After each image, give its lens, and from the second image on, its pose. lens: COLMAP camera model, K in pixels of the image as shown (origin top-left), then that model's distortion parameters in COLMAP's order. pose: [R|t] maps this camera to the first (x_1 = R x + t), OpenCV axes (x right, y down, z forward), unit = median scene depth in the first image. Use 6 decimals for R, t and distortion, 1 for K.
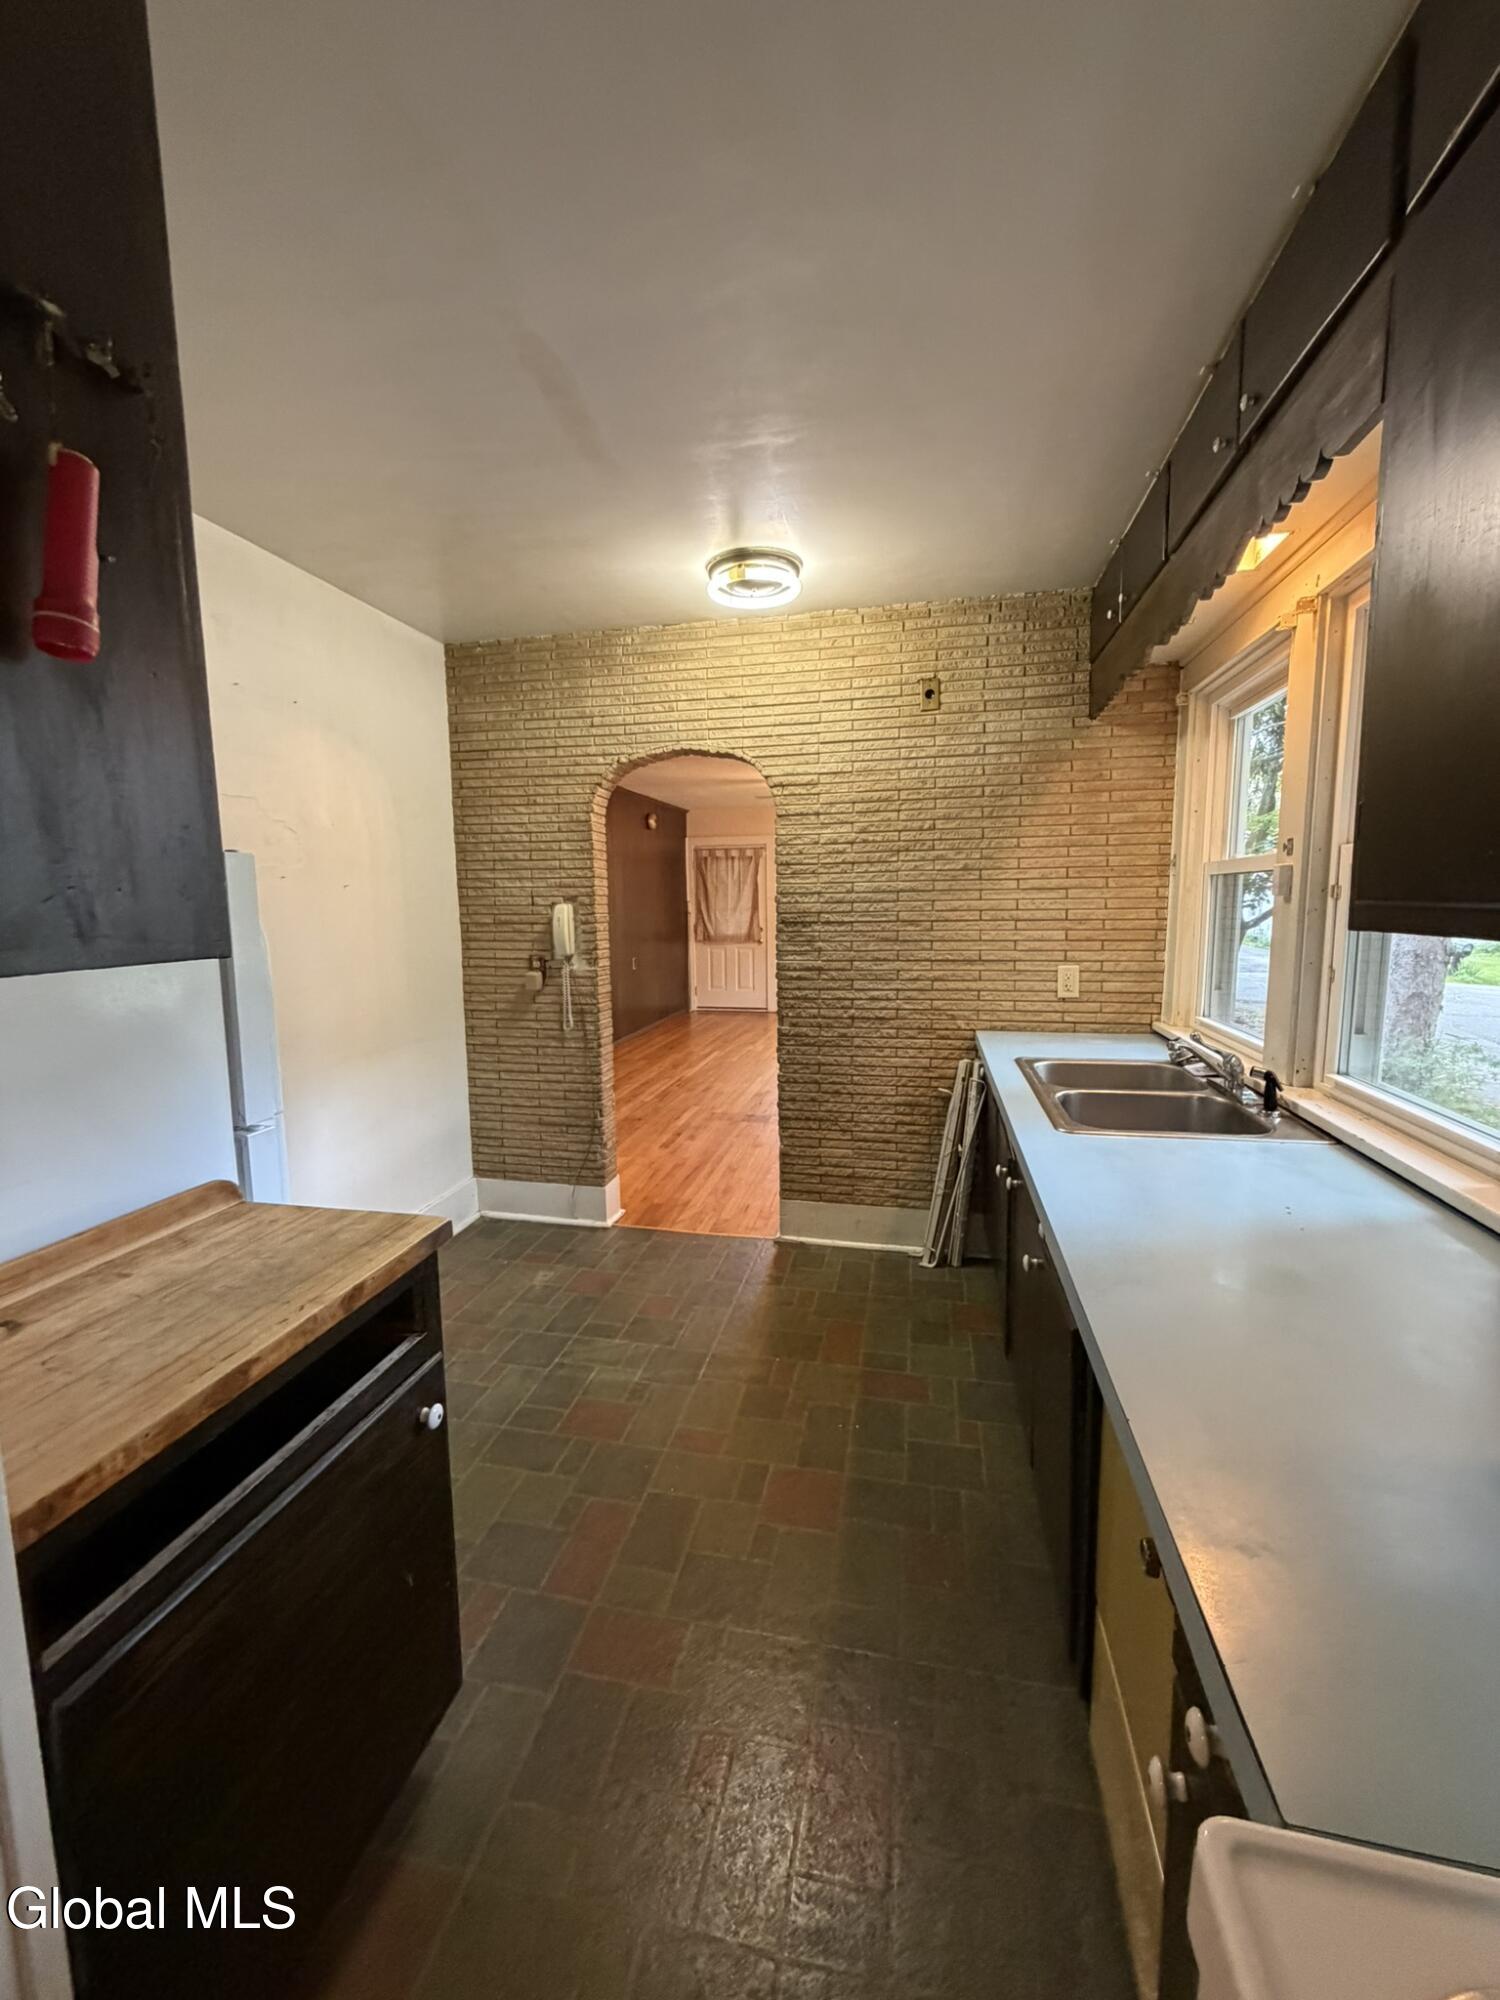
lens RADIAL K [[793.2, 0, 746.6], [0, 793.2, 989.0], [0, 0, 1]] dist [0.001338, -0.000188]
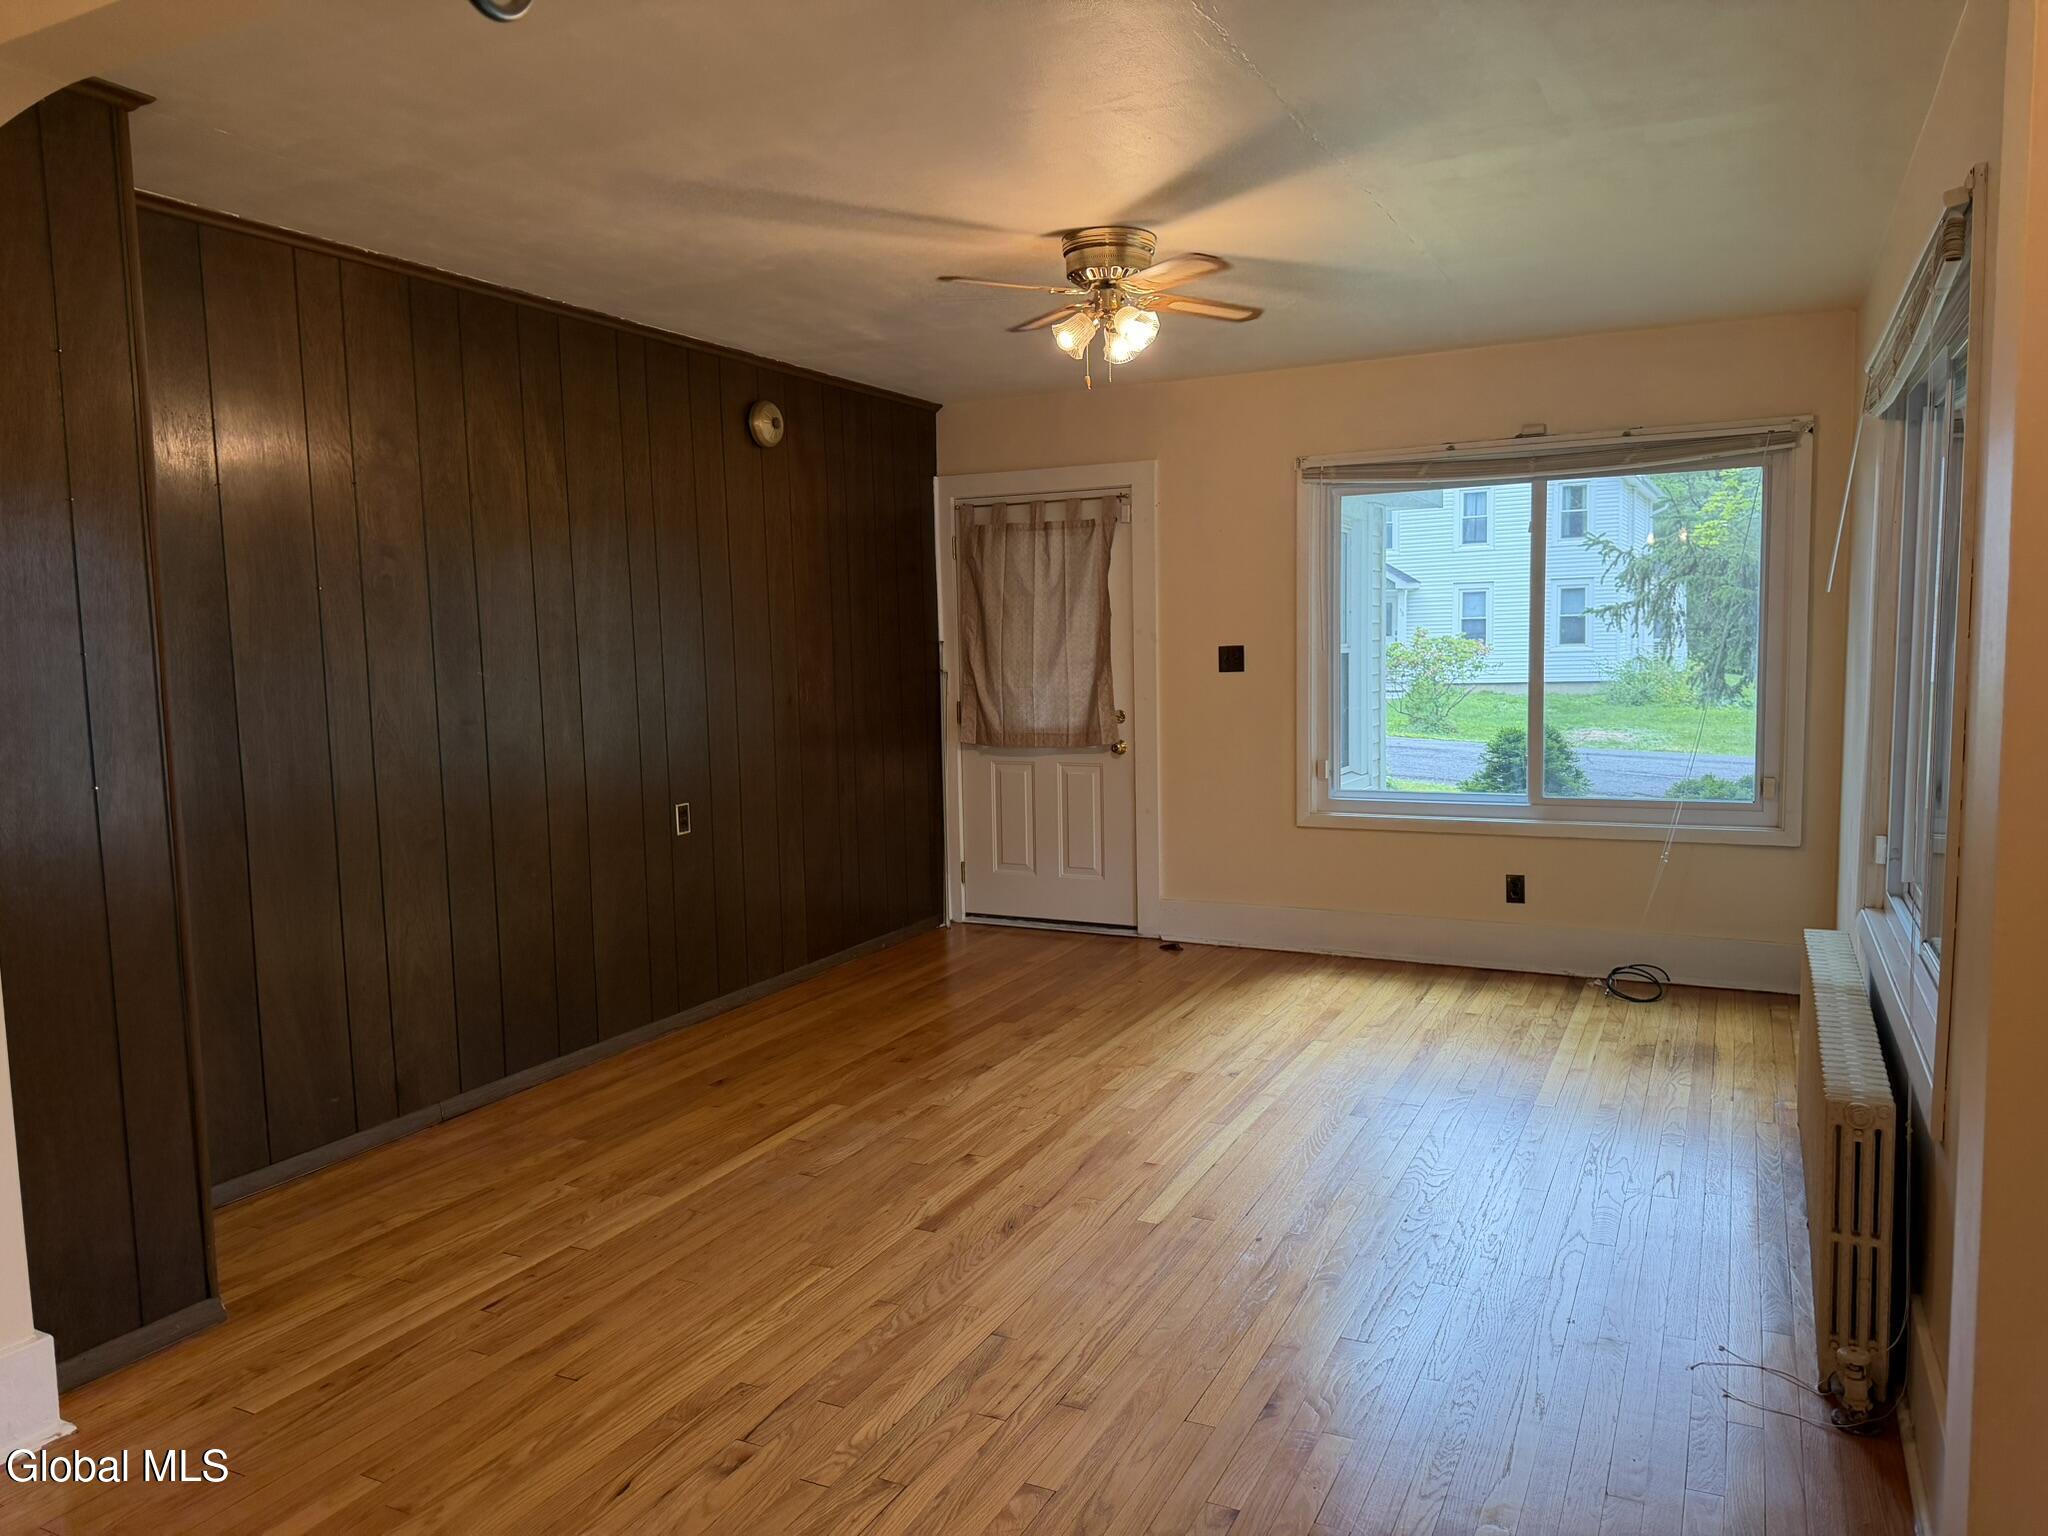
lens RADIAL K [[1437.5, 0, 1022.4], [0, 1437.5, 778.6], [0, 0, 1]] dist [0.037892, -0.013496]
pose [[0.971203, 0.018182, -0.237558, 0.134565], [-0.020606, 0.999758, -0.007726, -0.039389], [0.237360, 0.012399, 0.971343, 0.331994]]
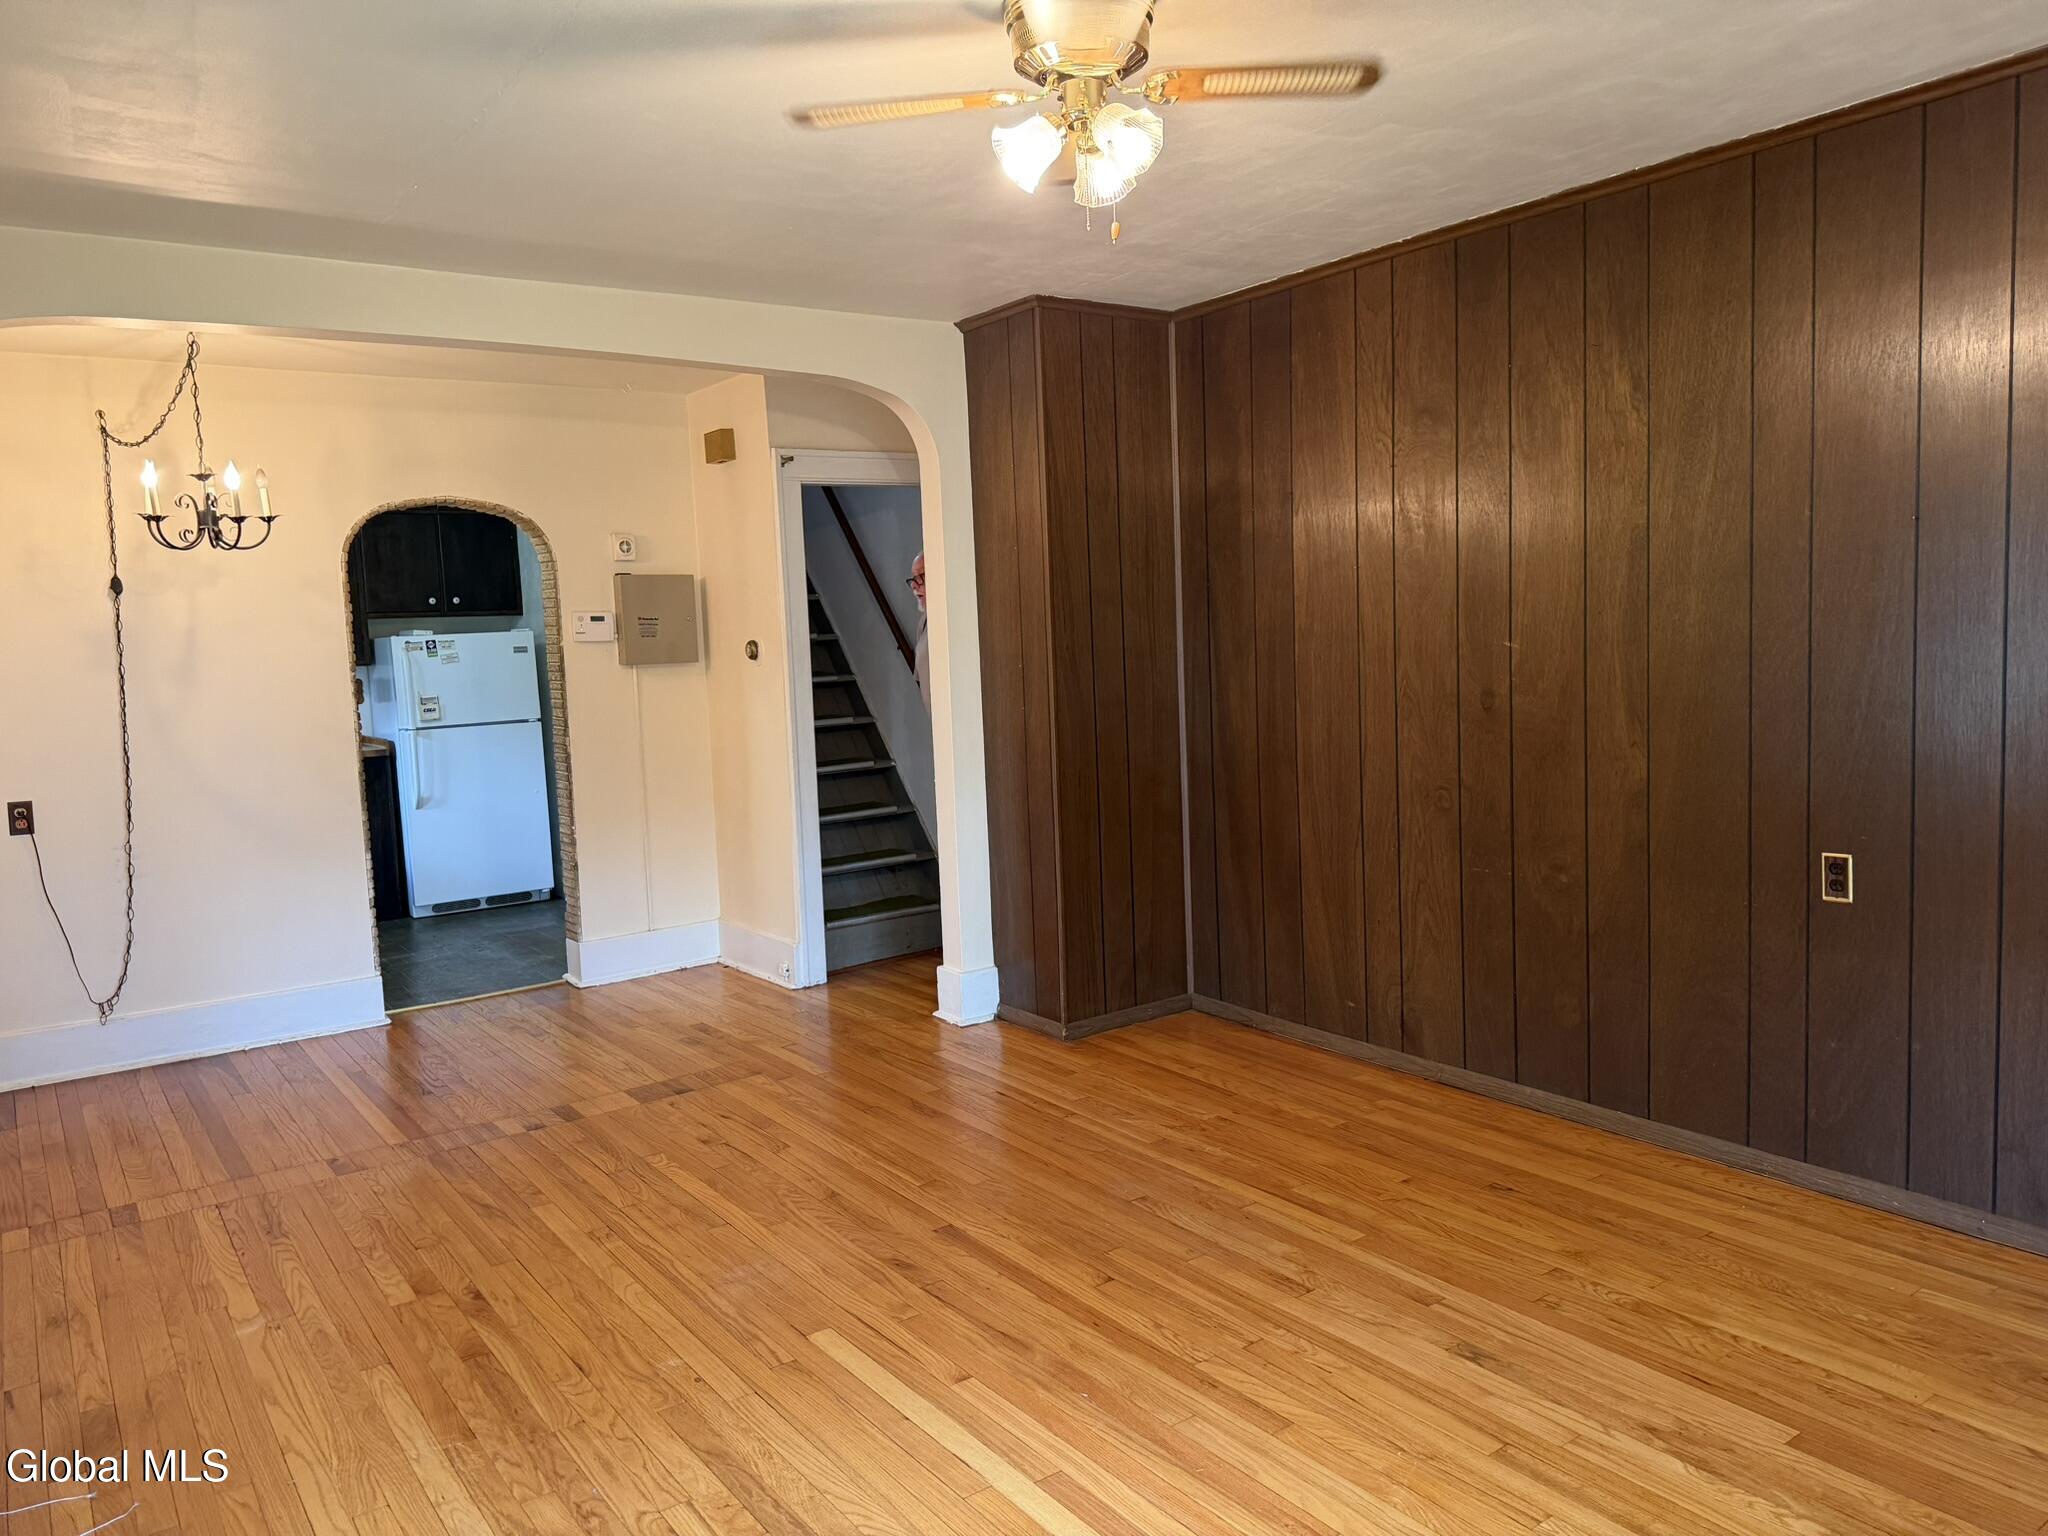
lens RADIAL K [[1437.5, 0, 1020.6], [0, 1437.5, 763.2], [0, 0, 1]] dist [0.037892, -0.013496]
pose [[-0.661958, 0.118952, -0.740042, 0.261175], [-0.033531, 0.981639, 0.187779, -0.108578], [0.748791, 0.149117, -0.645815, 0.873574]]
